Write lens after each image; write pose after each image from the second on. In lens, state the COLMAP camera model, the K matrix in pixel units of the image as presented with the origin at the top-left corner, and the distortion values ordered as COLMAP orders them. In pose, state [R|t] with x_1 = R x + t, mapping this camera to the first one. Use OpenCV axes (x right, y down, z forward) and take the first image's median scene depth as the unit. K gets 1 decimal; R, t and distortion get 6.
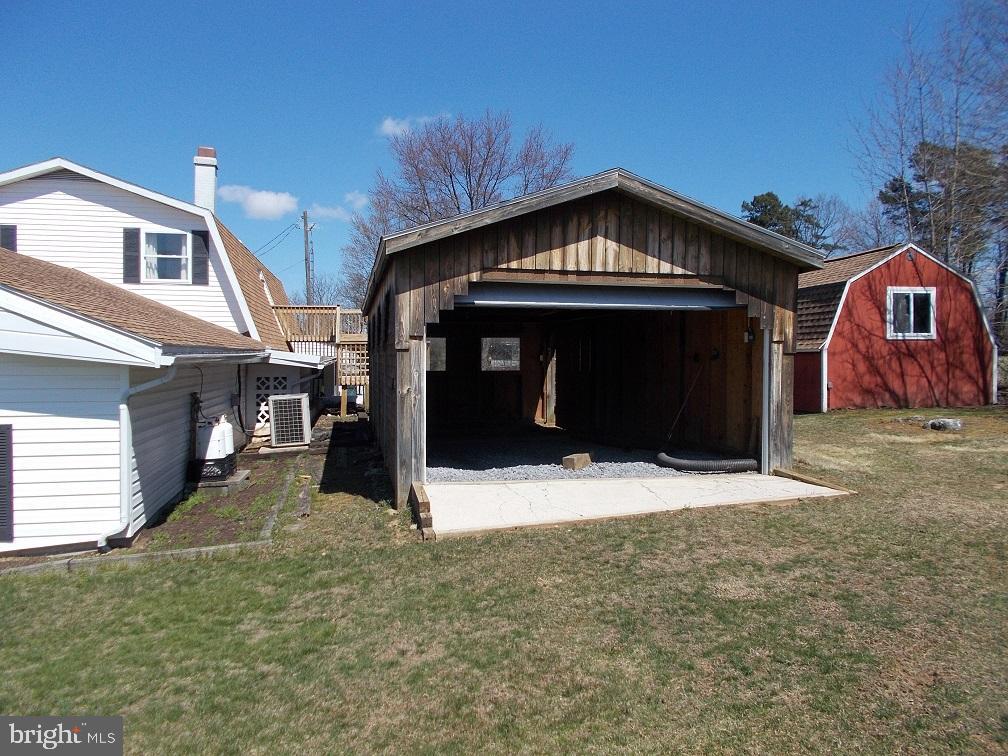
lens RADIAL K [[779.6, 0, 499.3], [0, 779.6, 379.0], [0, 0, 1]] dist [0.006193, 0.001131]
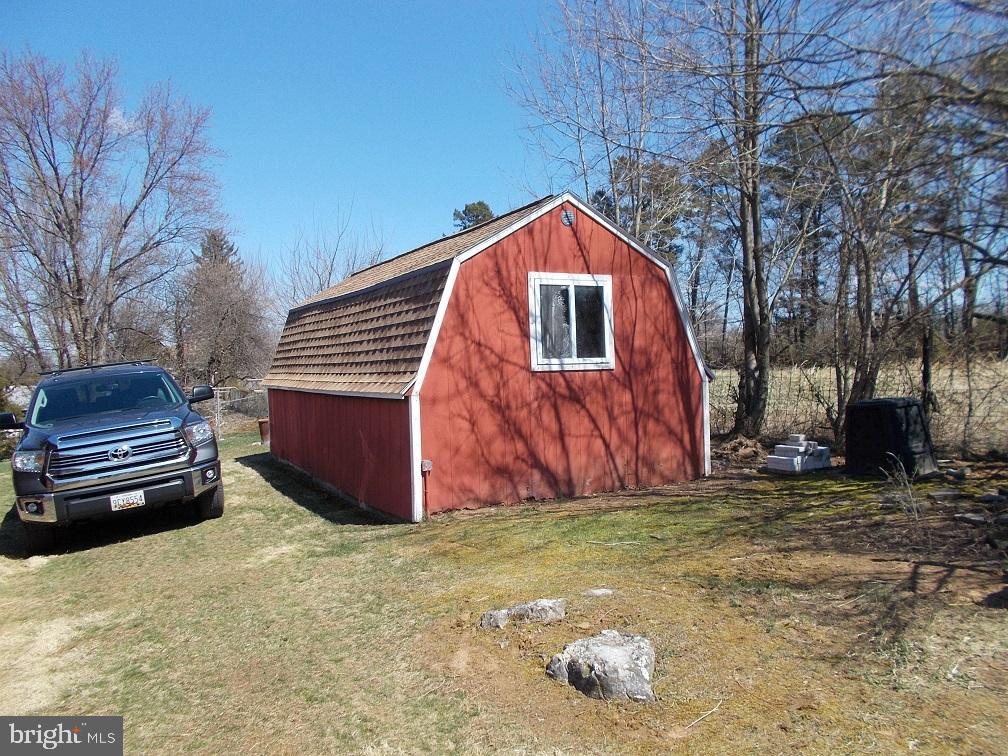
lens RADIAL K [[779.6, 0, 506.3], [0, 779.6, 377.4], [0, 0, 1]] dist [0.006193, 0.001131]
pose [[0.944251, -0.022948, 0.328426, 0.304142], [0.030174, 0.999401, -0.016924, -0.037526], [-0.327841, 0.025890, 0.944378, 0.502525]]
